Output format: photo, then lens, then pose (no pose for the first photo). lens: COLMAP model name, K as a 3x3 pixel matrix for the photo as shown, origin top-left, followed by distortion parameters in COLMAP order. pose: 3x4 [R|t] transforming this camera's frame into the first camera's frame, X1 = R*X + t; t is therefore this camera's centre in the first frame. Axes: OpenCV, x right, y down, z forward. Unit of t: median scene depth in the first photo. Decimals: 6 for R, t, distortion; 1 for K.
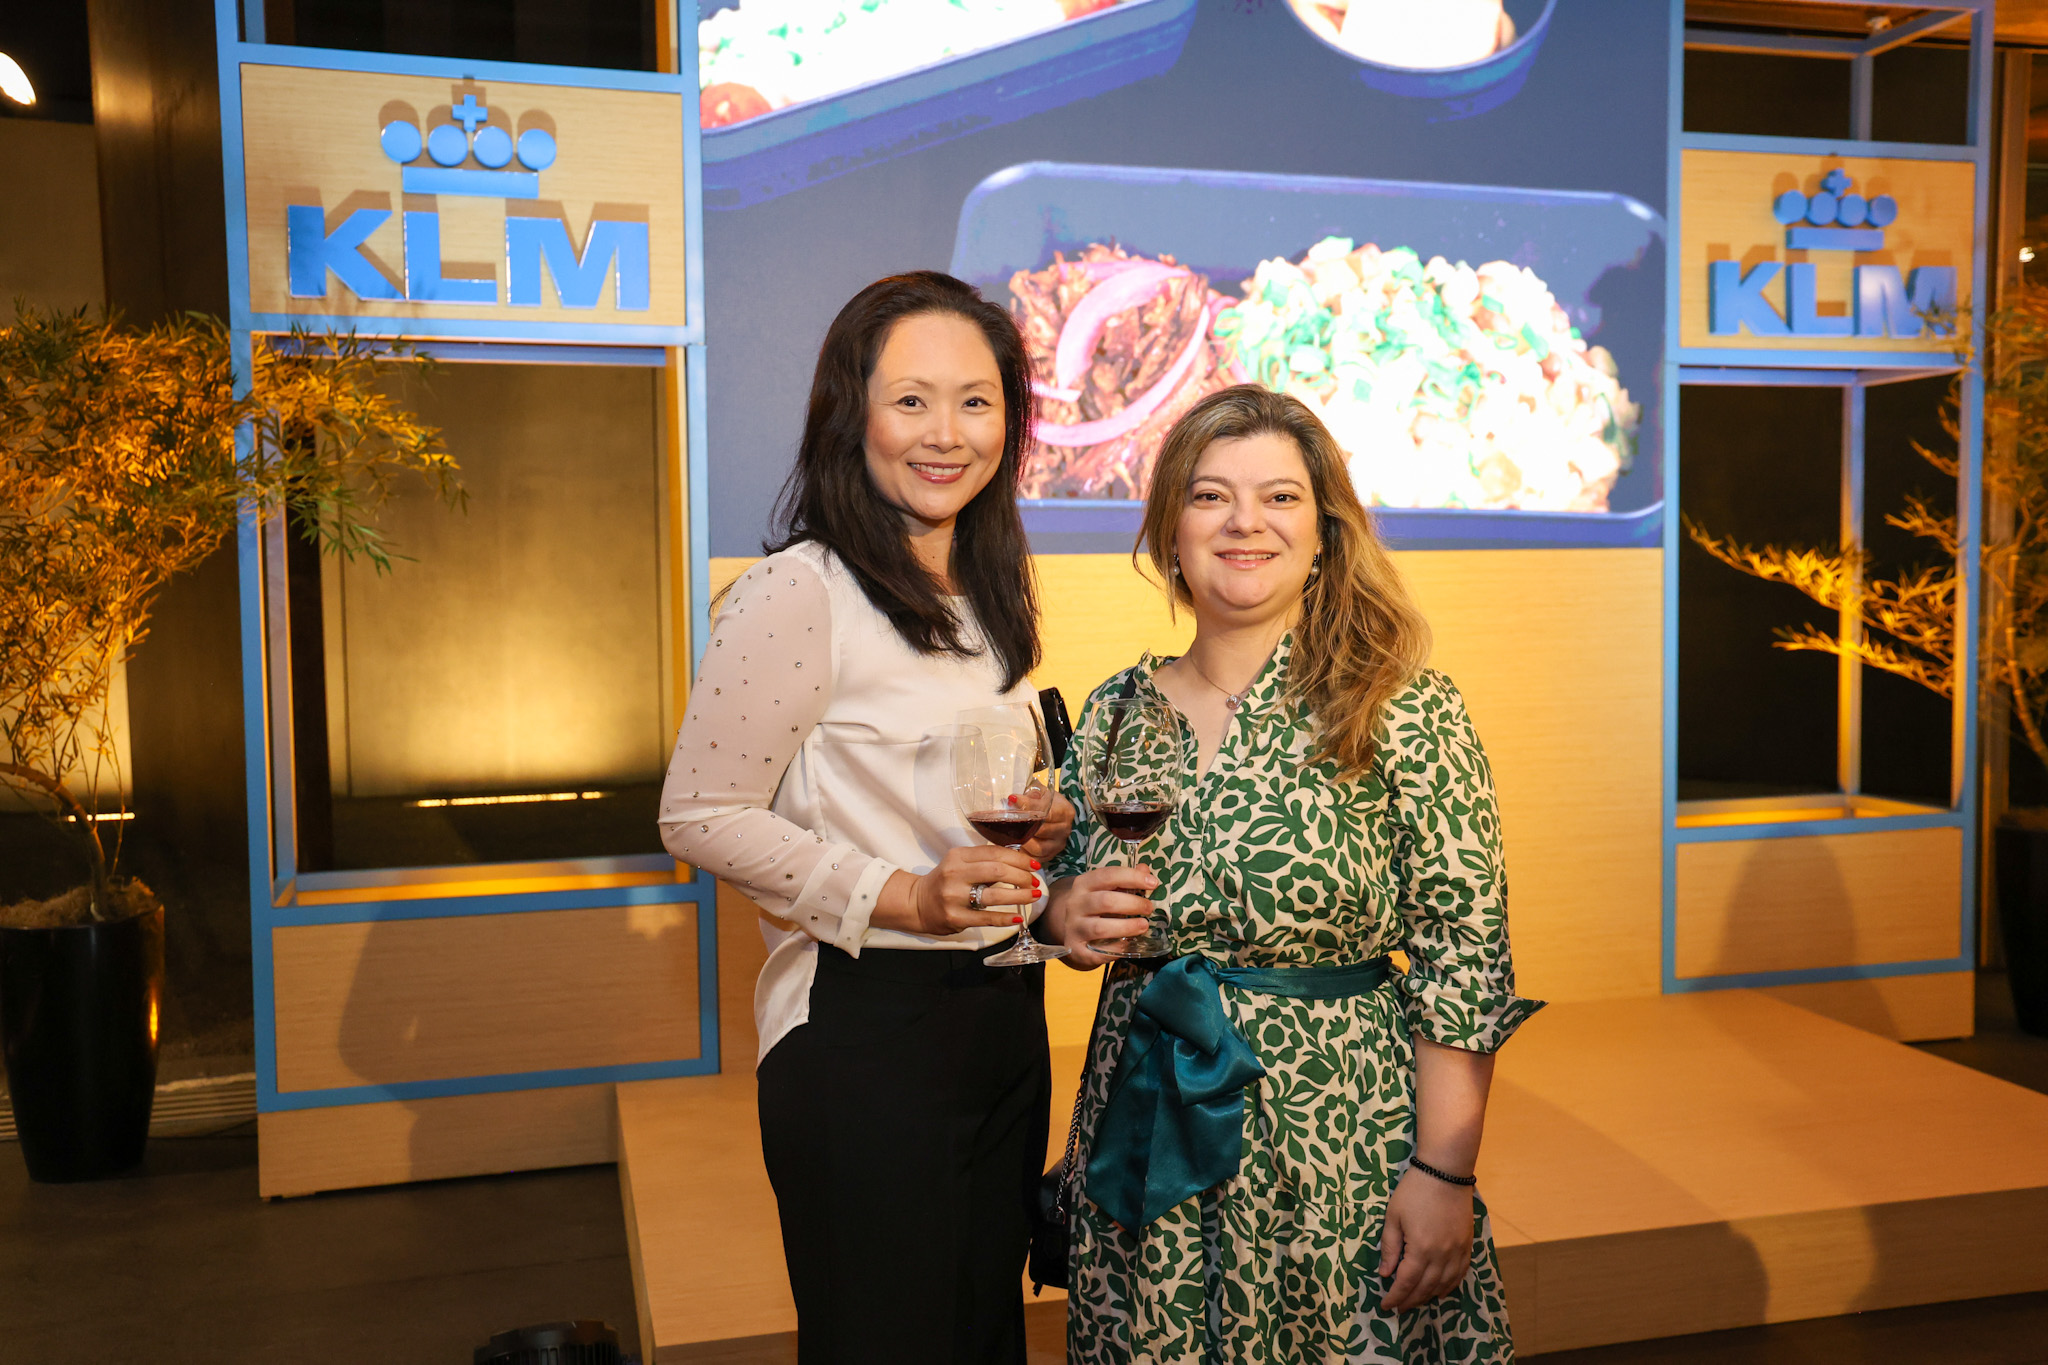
lens RADIAL K [[1901.6, 0, 1051.9], [0, 1901.6, 651.3], [0, 0, 1]] dist [0.007038, 0.124984]
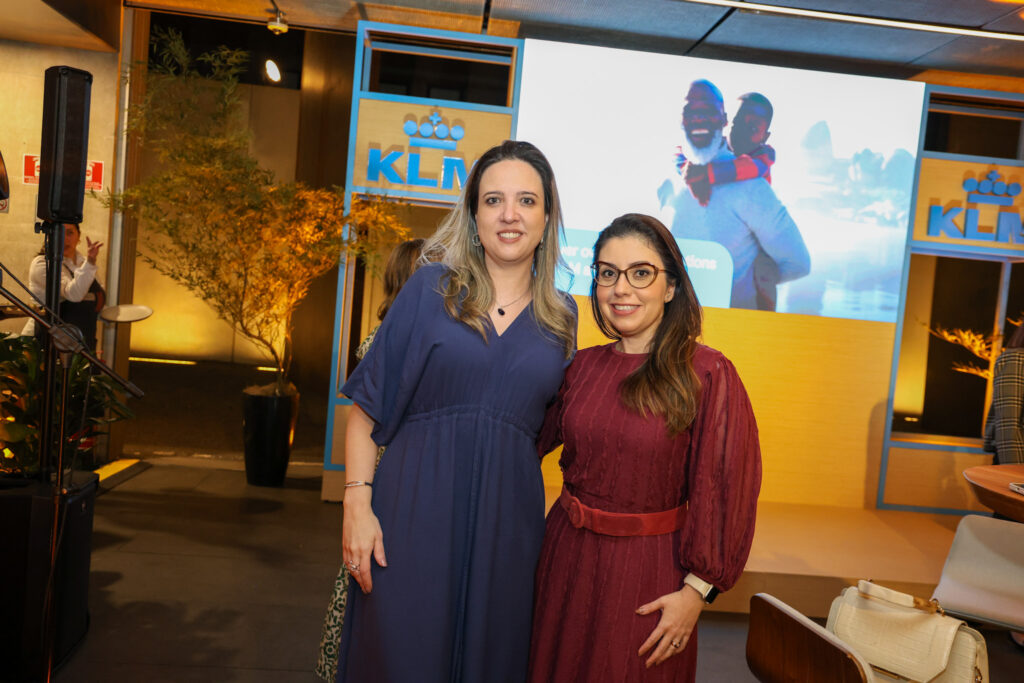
lens RADIAL K [[950.8, 0, 525.9], [0, 950.8, 325.9], [0, 0, 1]] dist [0.007038, 0.124984]
pose [[0.975604, 0.106244, -0.192118, 0.109051], [-0.109006, 0.994034, -0.003837, 0.004926], [0.190564, 0.024686, 0.981364, -0.288881]]
